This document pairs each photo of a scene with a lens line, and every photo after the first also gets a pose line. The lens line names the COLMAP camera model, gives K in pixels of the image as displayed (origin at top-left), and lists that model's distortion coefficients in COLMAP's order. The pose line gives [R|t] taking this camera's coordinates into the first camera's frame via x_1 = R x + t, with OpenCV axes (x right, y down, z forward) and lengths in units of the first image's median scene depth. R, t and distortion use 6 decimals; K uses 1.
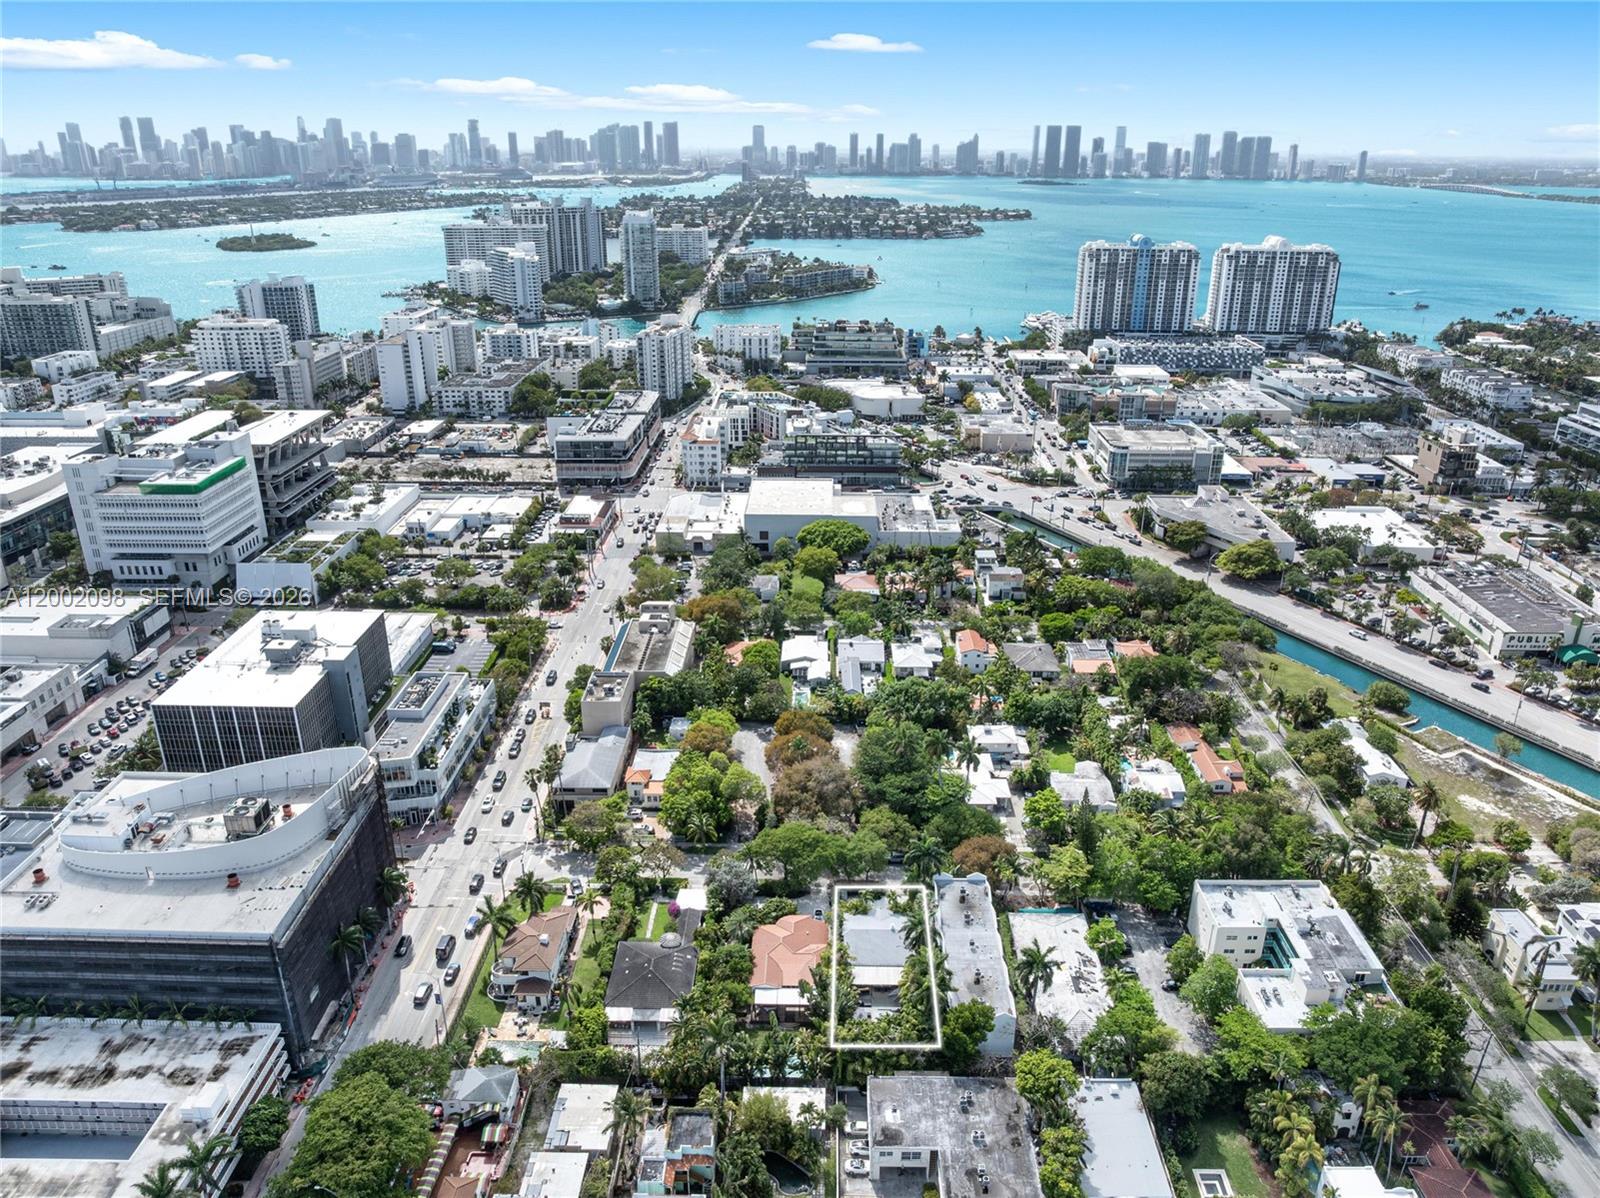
lens RADIAL K [[1131.1, 0, 800.0], [0, 1131.1, 599.0], [0, 0, 1]] dist [-0.044252, 0.019009]
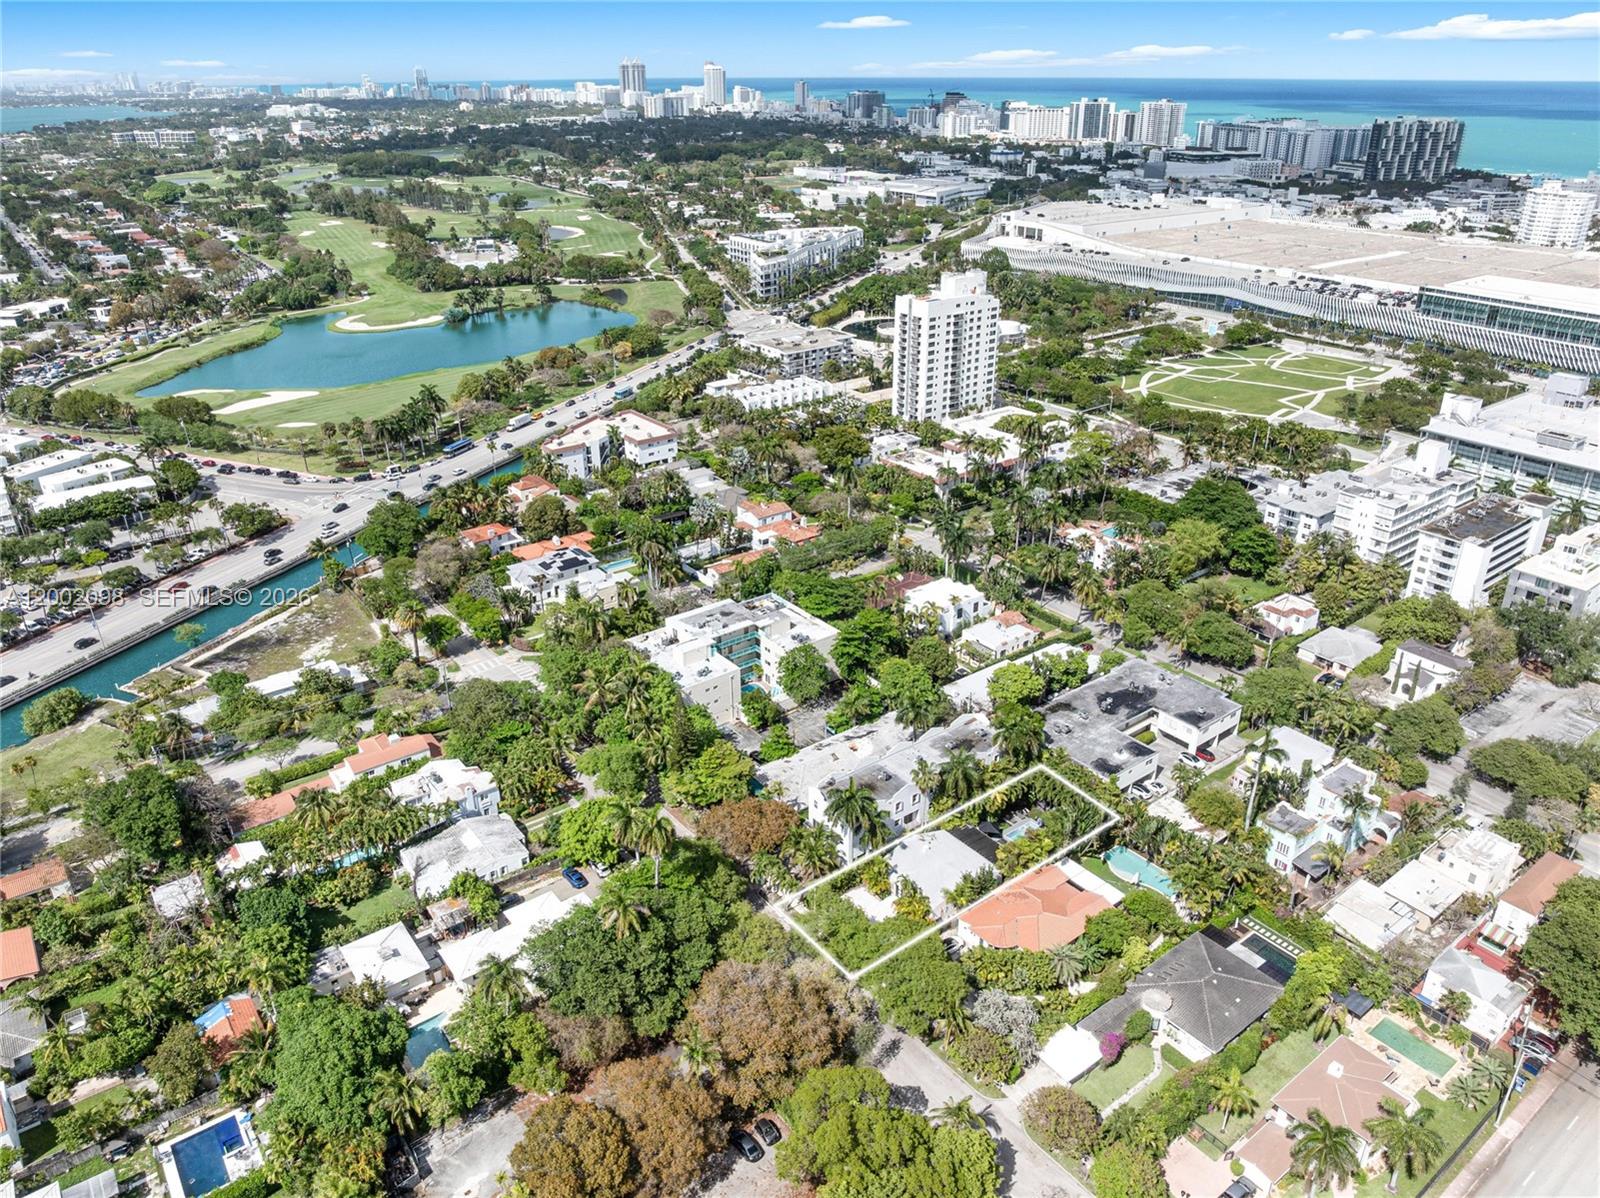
lens RADIAL K [[1131.1, 0, 800.0], [0, 1131.1, 599.0], [0, 0, 1]] dist [-0.044252, 0.019009]
pose [[-0.625691, -0.332787, 0.705523, -0.182793], [0.297924, 0.733930, 0.610399, -0.181283], [-0.720938, 0.592114, -0.360068, 0.591995]]
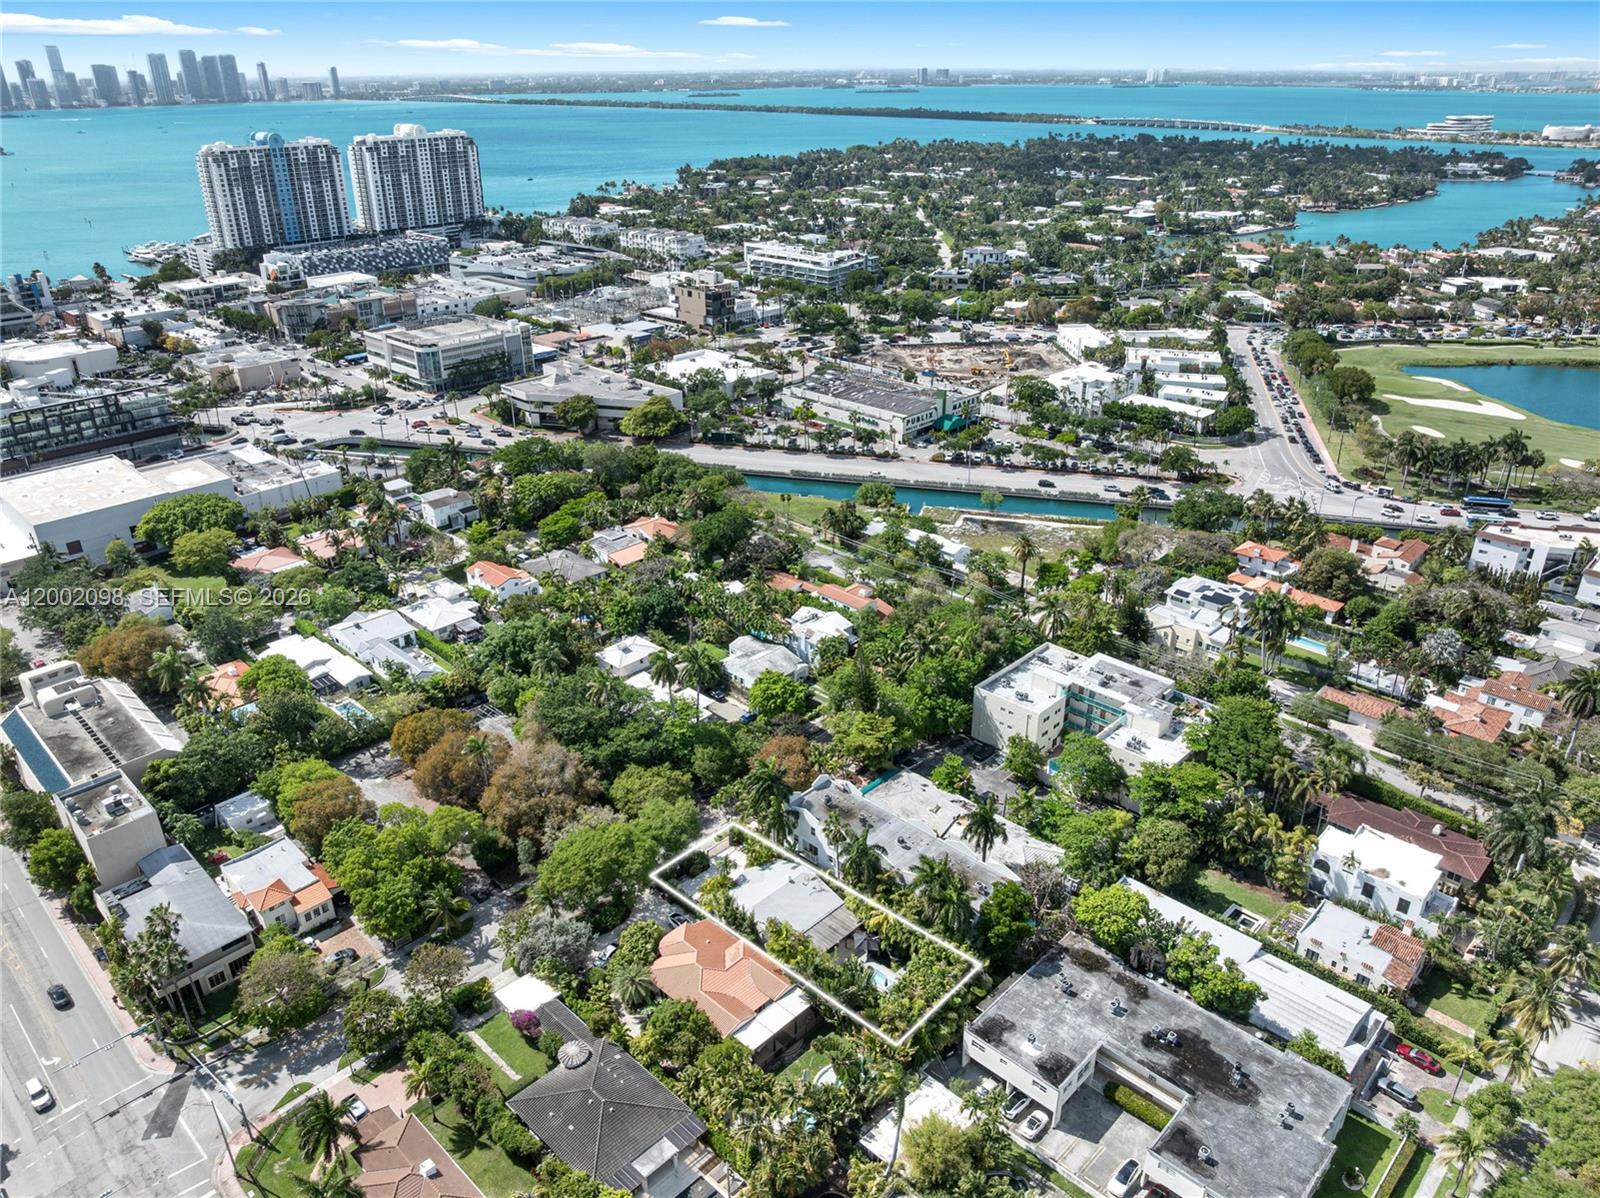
lens RADIAL K [[1131.1, 0, 800.0], [0, 1131.1, 599.0], [0, 0, 1]] dist [-0.044252, 0.019009]
pose [[0.682402, -0.322496, 0.655990, -0.175667], [0.284171, 0.943867, 0.168408, -0.014020], [-0.673479, 0.071492, 0.735741, 0.183133]]
